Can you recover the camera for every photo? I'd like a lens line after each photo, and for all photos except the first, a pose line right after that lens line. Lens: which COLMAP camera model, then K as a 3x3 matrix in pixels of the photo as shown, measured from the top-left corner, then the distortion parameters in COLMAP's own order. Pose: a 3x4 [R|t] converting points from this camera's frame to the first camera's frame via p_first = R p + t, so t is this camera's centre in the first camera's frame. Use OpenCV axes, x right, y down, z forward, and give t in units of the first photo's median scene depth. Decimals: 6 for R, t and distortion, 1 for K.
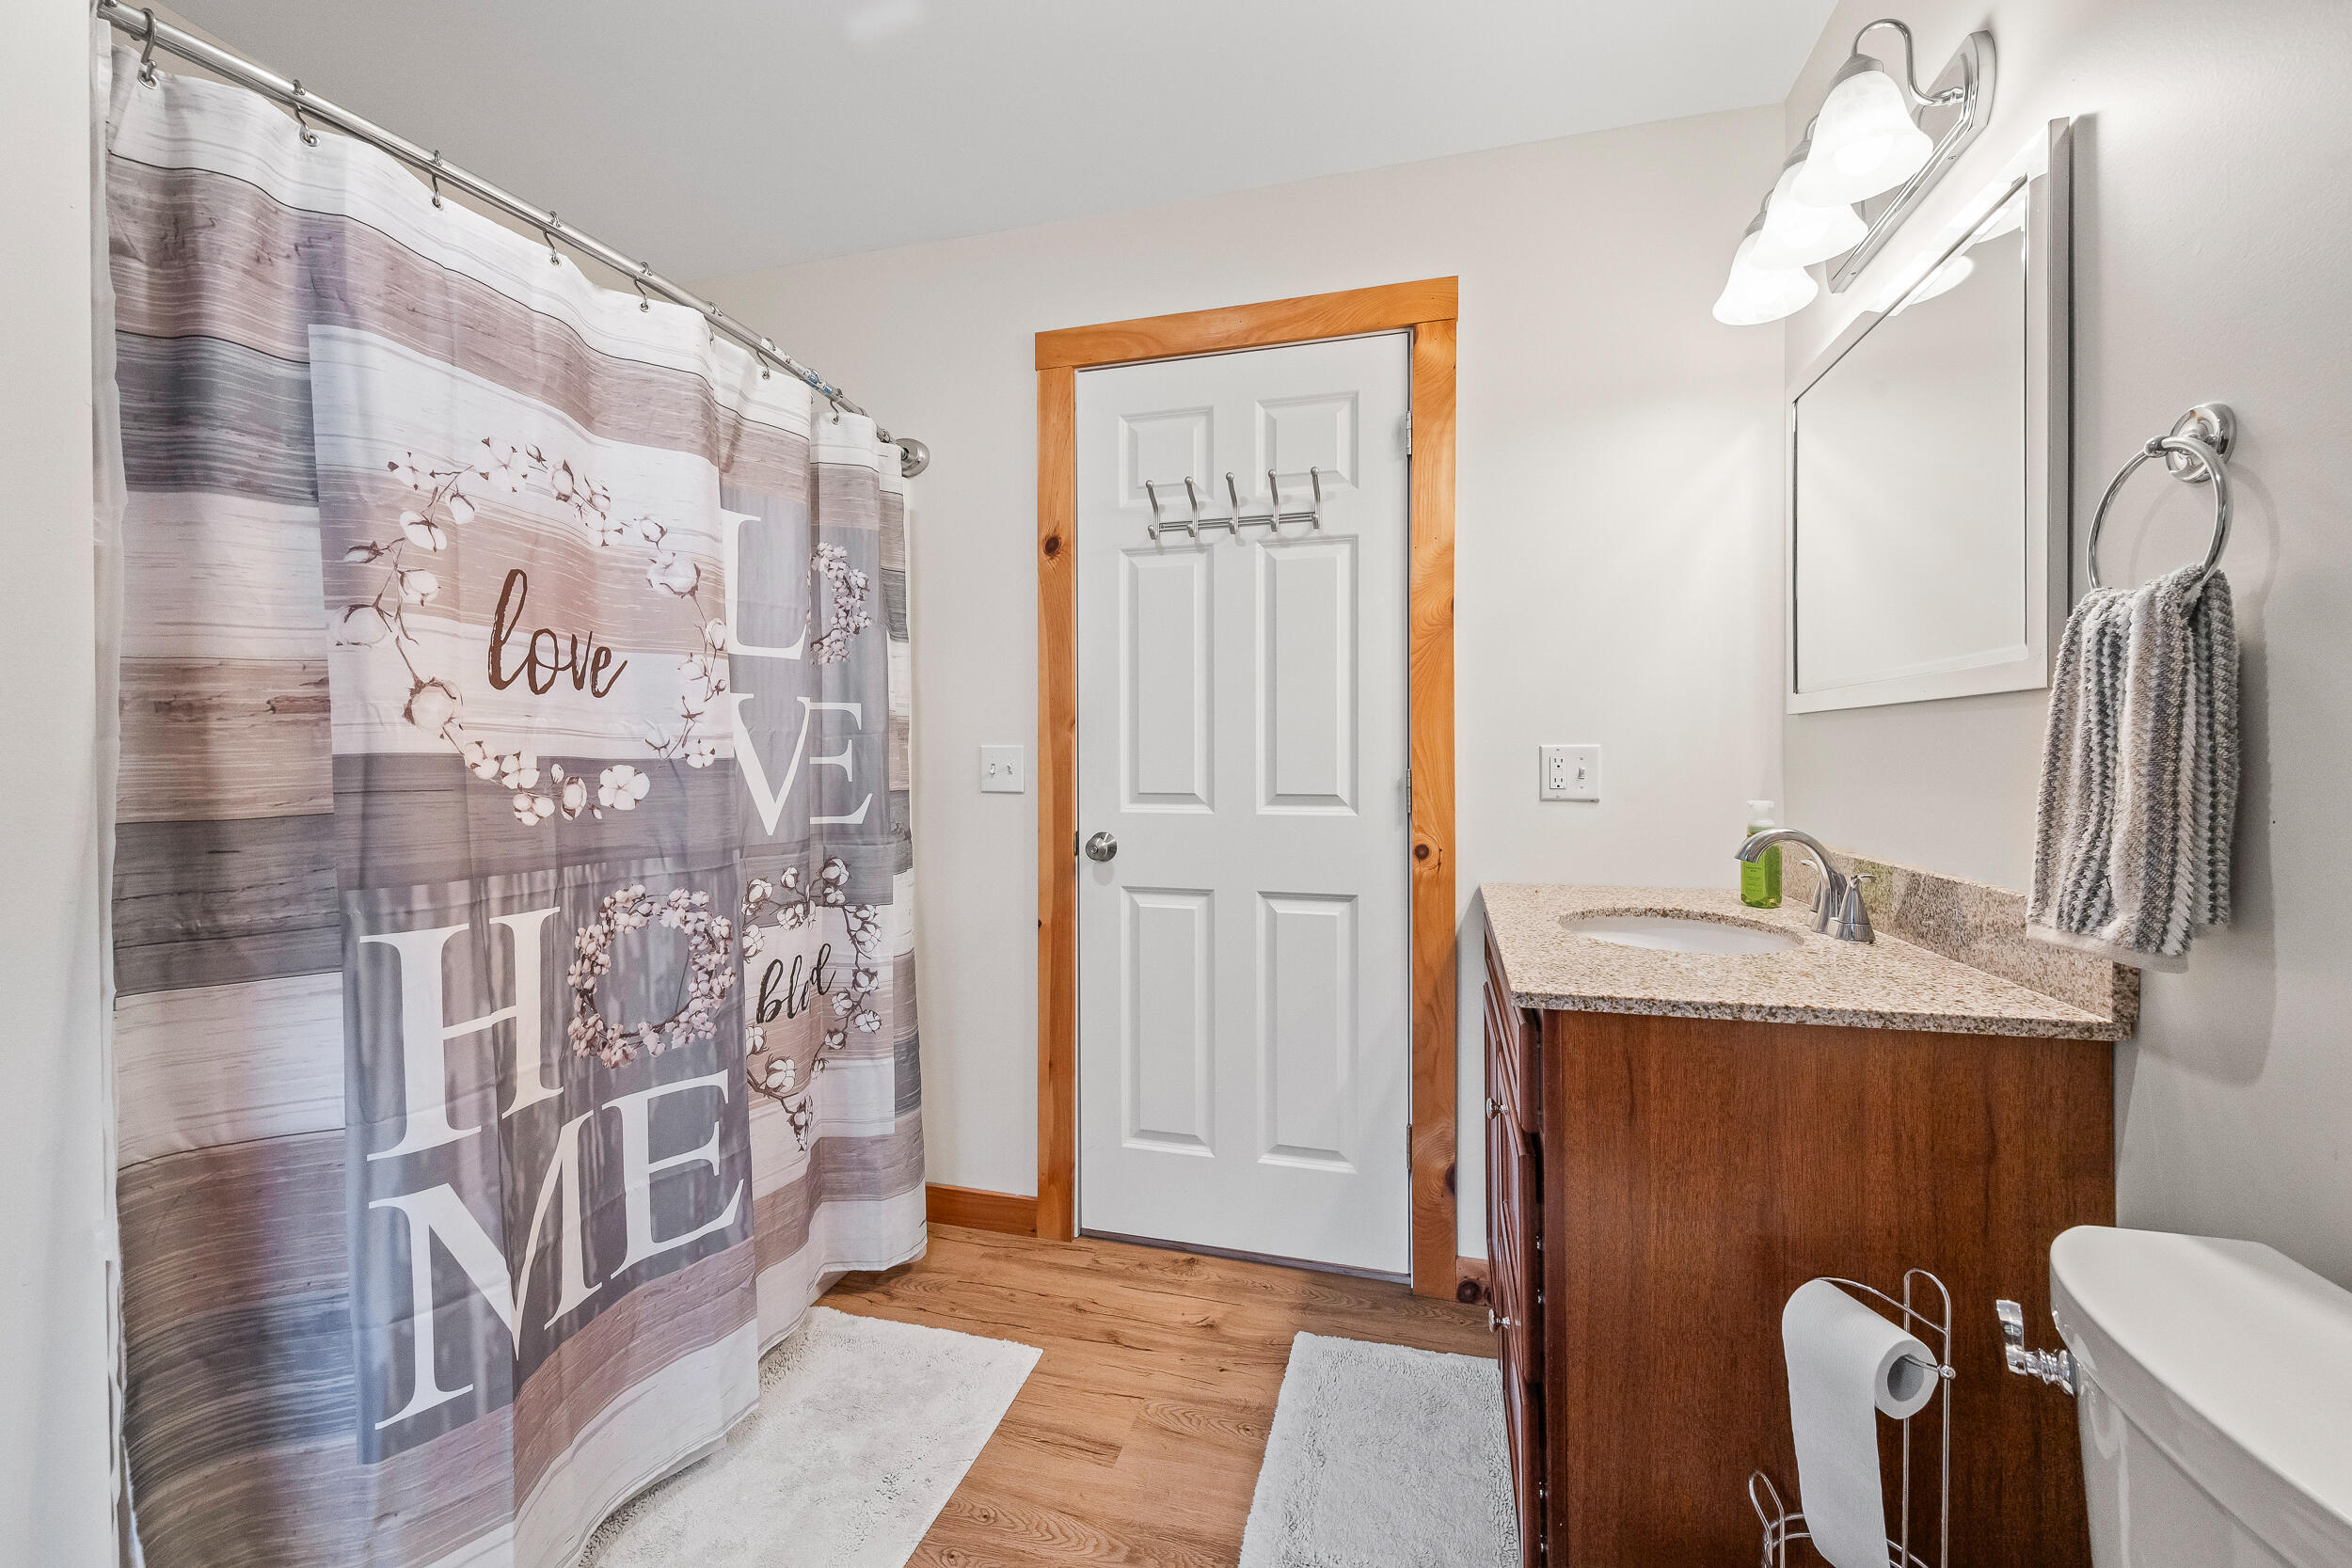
lens RADIAL K [[921.9, 0, 1184.7], [0, 921.9, 769.3], [0, 0, 1]] dist [0.001993, -0.000679]
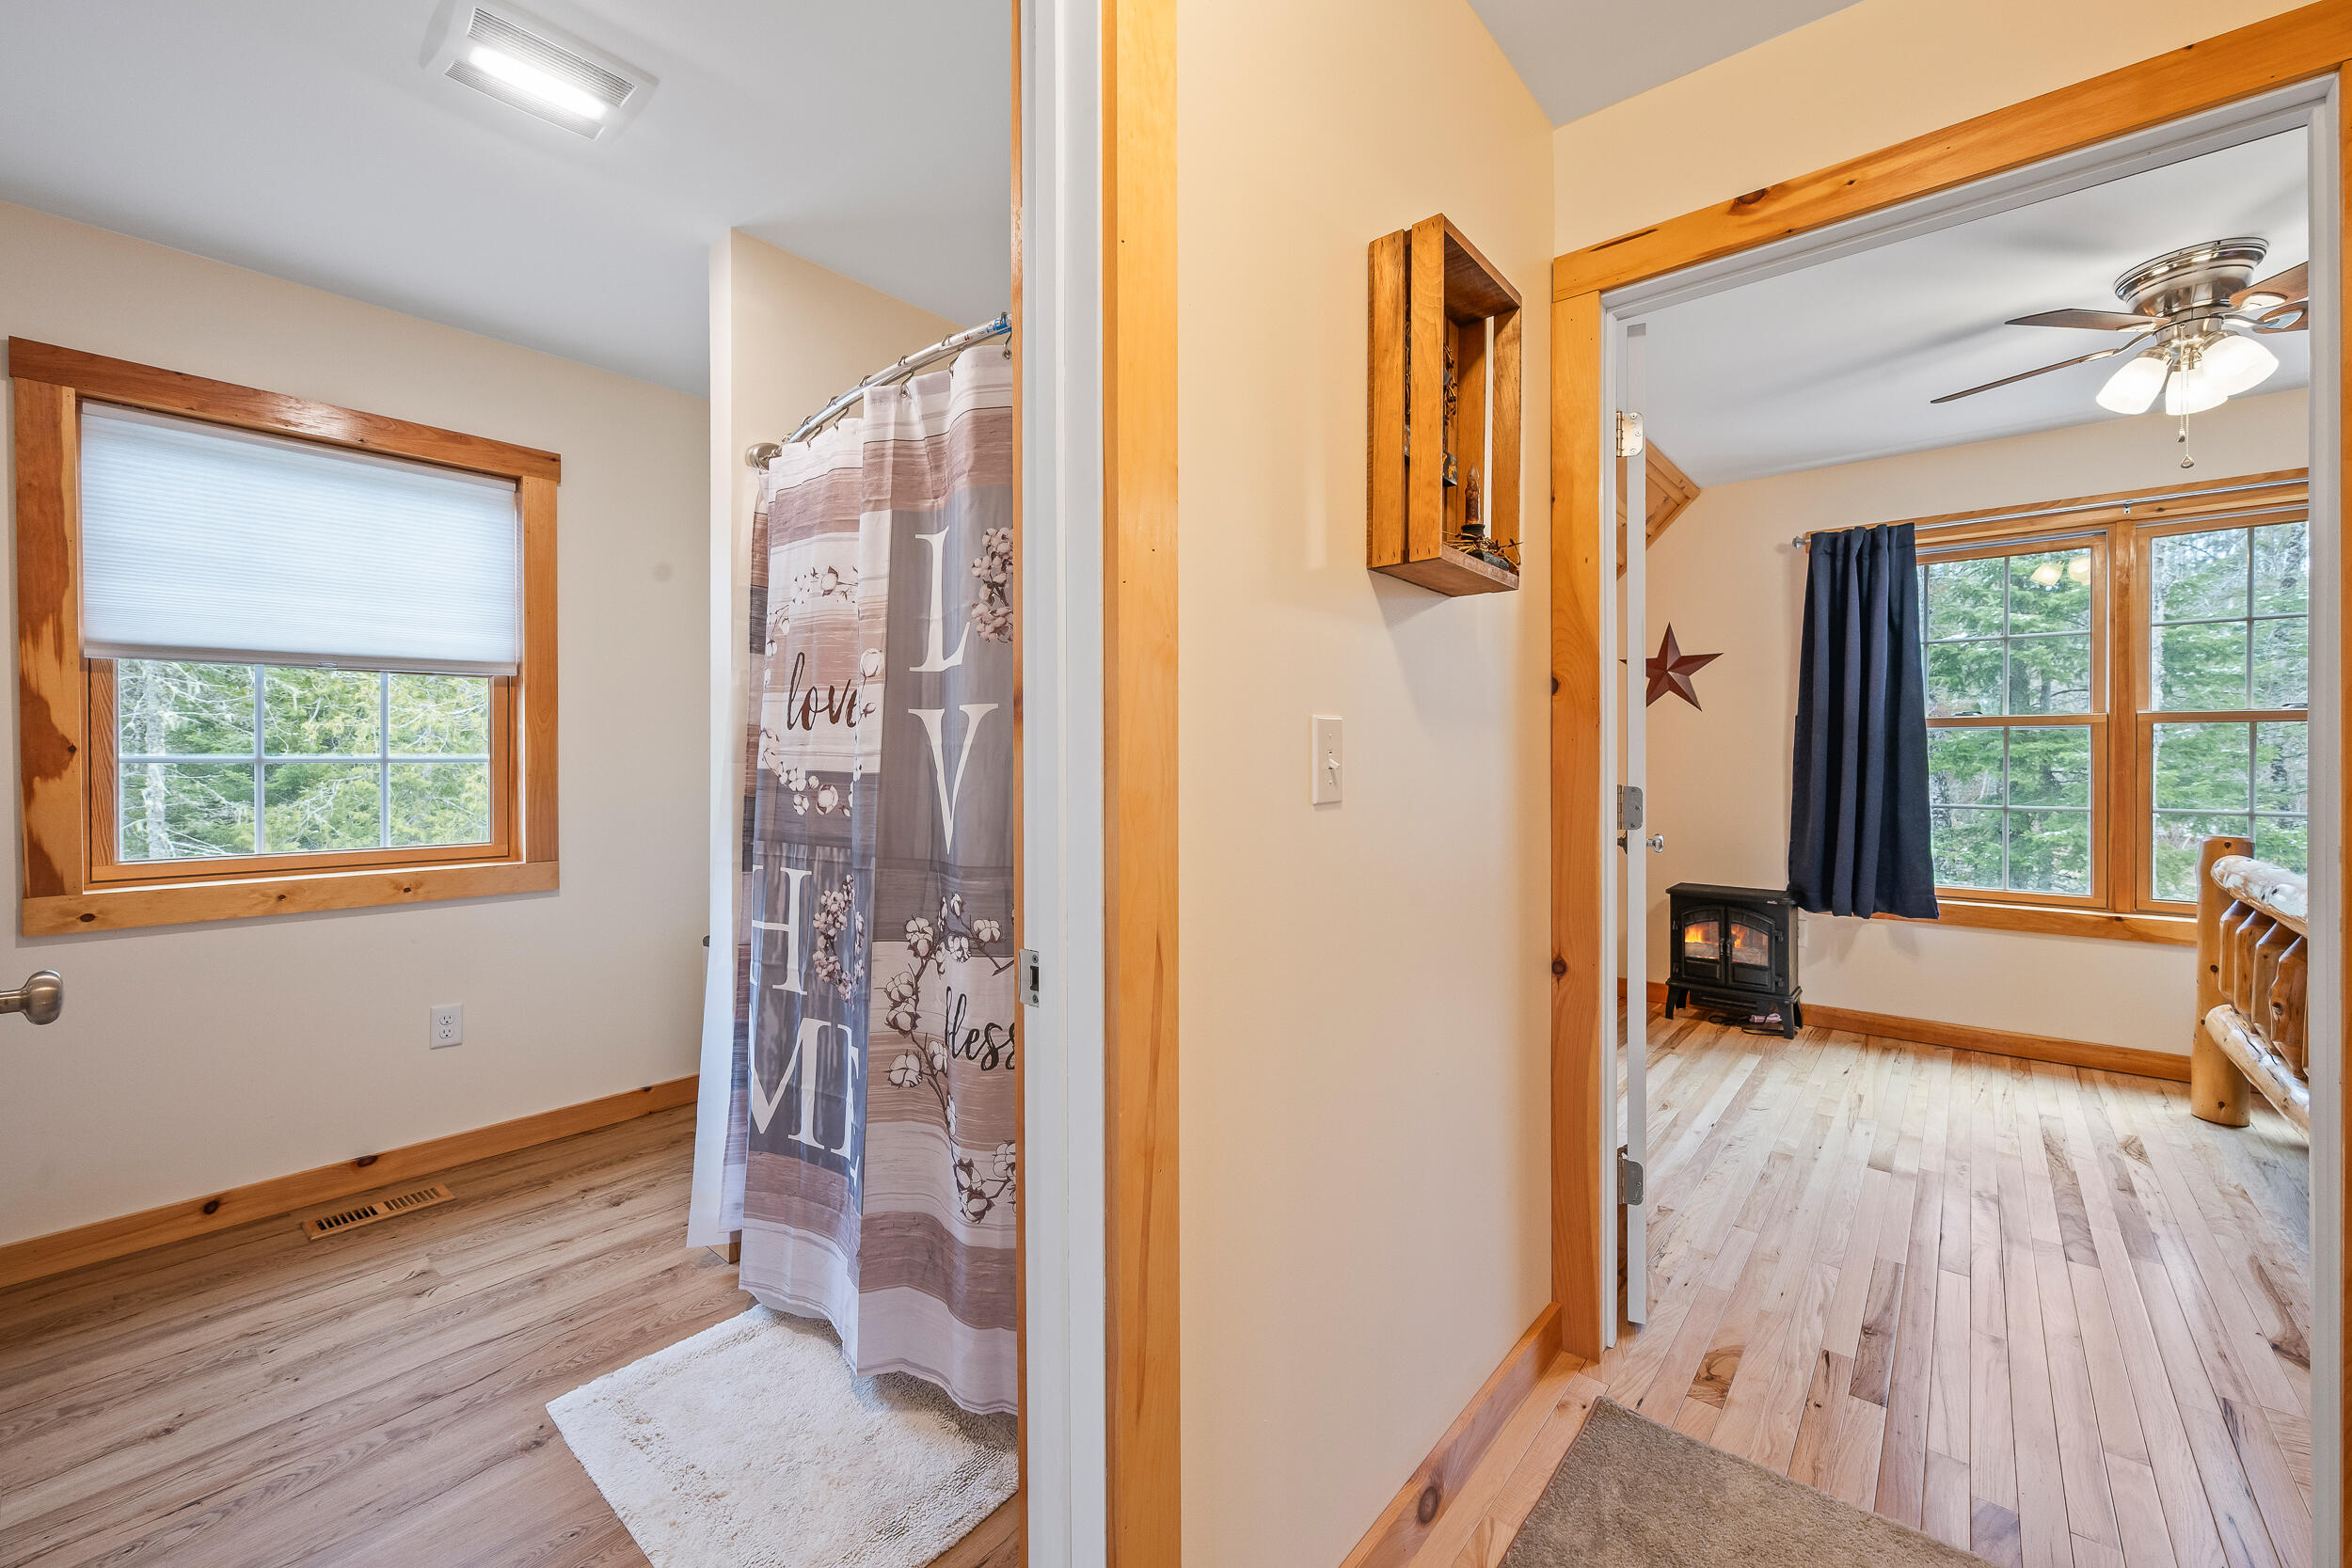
lens RADIAL K [[921.9, 0, 1178.9], [0, 921.9, 768.8], [0, 0, 1]] dist [0.001993, -0.000679]
pose [[-0.432885, 0.008472, -0.901409, 0.148880], [-0.008044, 0.999880, 0.013260, -0.015145], [0.901413, 0.012991, -0.432765, 0.794410]]
